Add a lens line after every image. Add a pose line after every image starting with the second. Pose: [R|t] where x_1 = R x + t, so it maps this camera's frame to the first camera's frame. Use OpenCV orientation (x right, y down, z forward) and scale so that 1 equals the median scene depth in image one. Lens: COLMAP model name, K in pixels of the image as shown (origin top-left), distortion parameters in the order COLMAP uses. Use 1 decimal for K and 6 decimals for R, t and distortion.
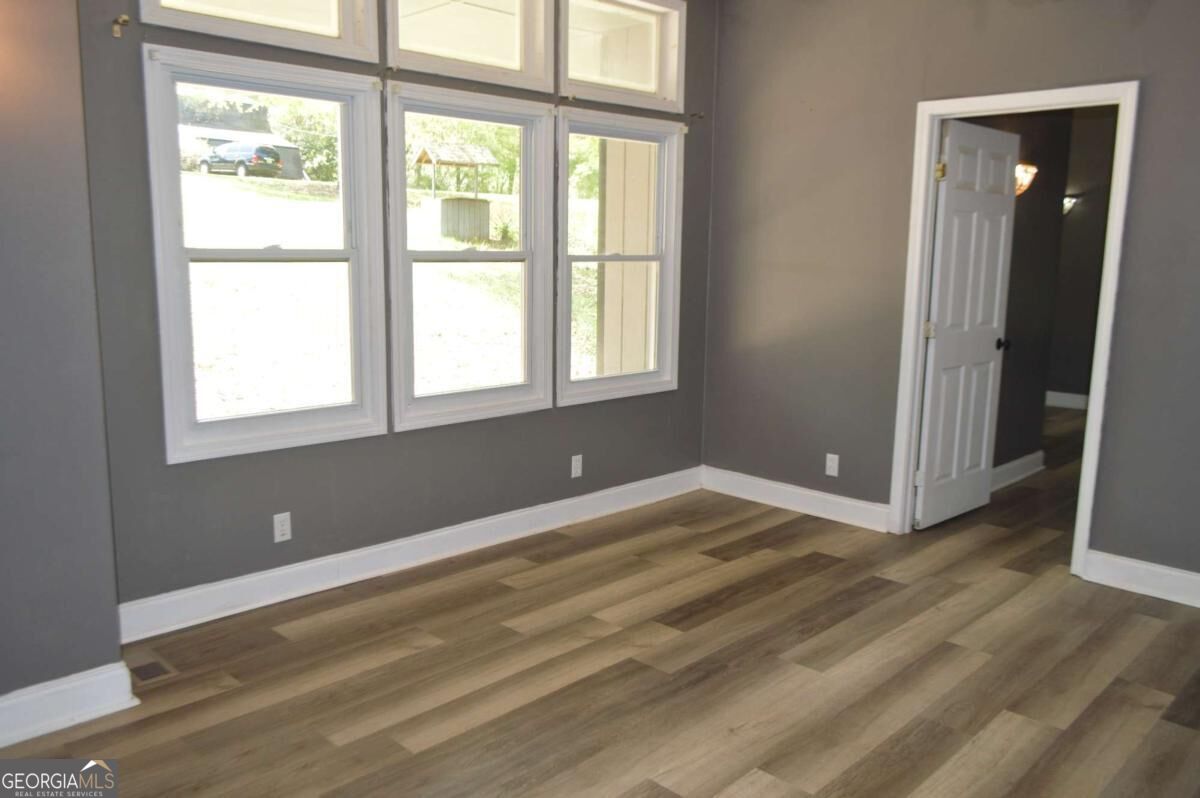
lens RADIAL K [[937.9, 0, 600.0], [0, 937.9, 399.0], [0, 0, 1]] dist [-0.029750, 0.004465]
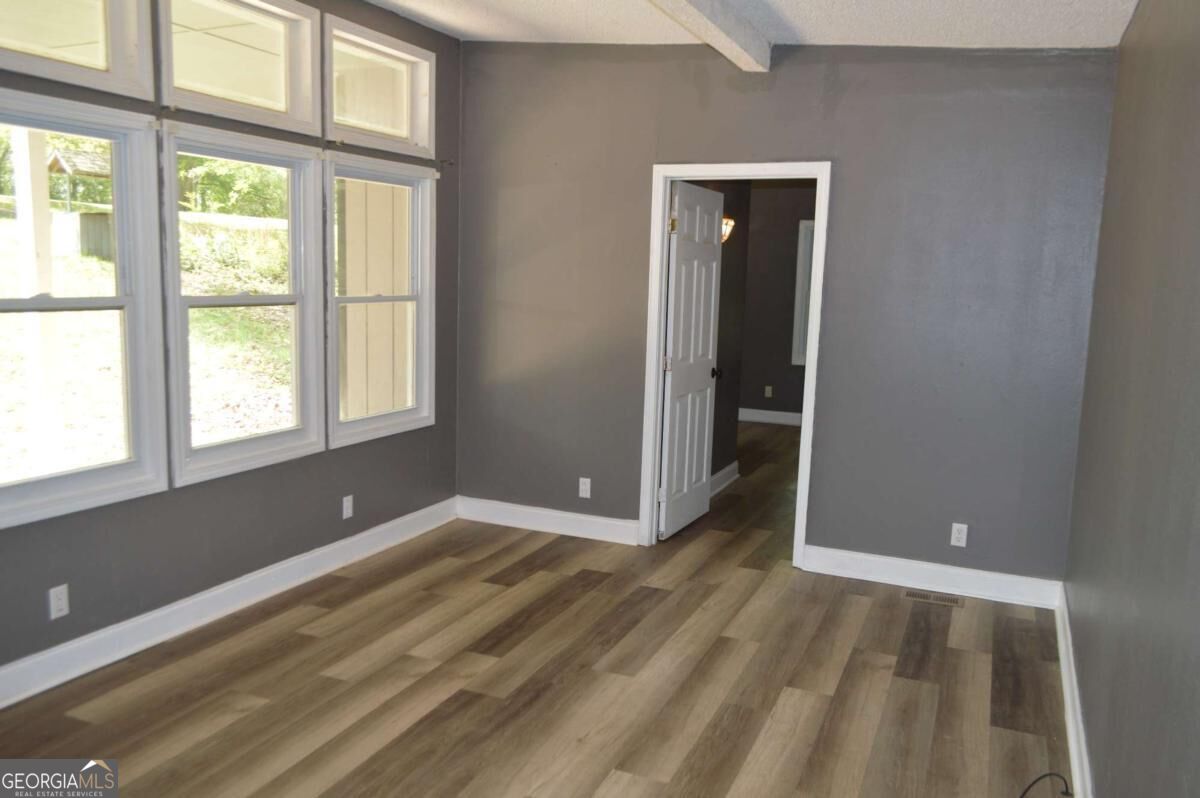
lens RADIAL K [[937.9, 0, 600.0], [0, 937.9, 399.0], [0, 0, 1]] dist [-0.029750, 0.004465]
pose [[0.930374, -0.035894, 0.364851, -0.156239], [0.042076, 0.999074, -0.009004, -0.026988], [-0.364190, 0.023728, 0.931022, -0.035262]]
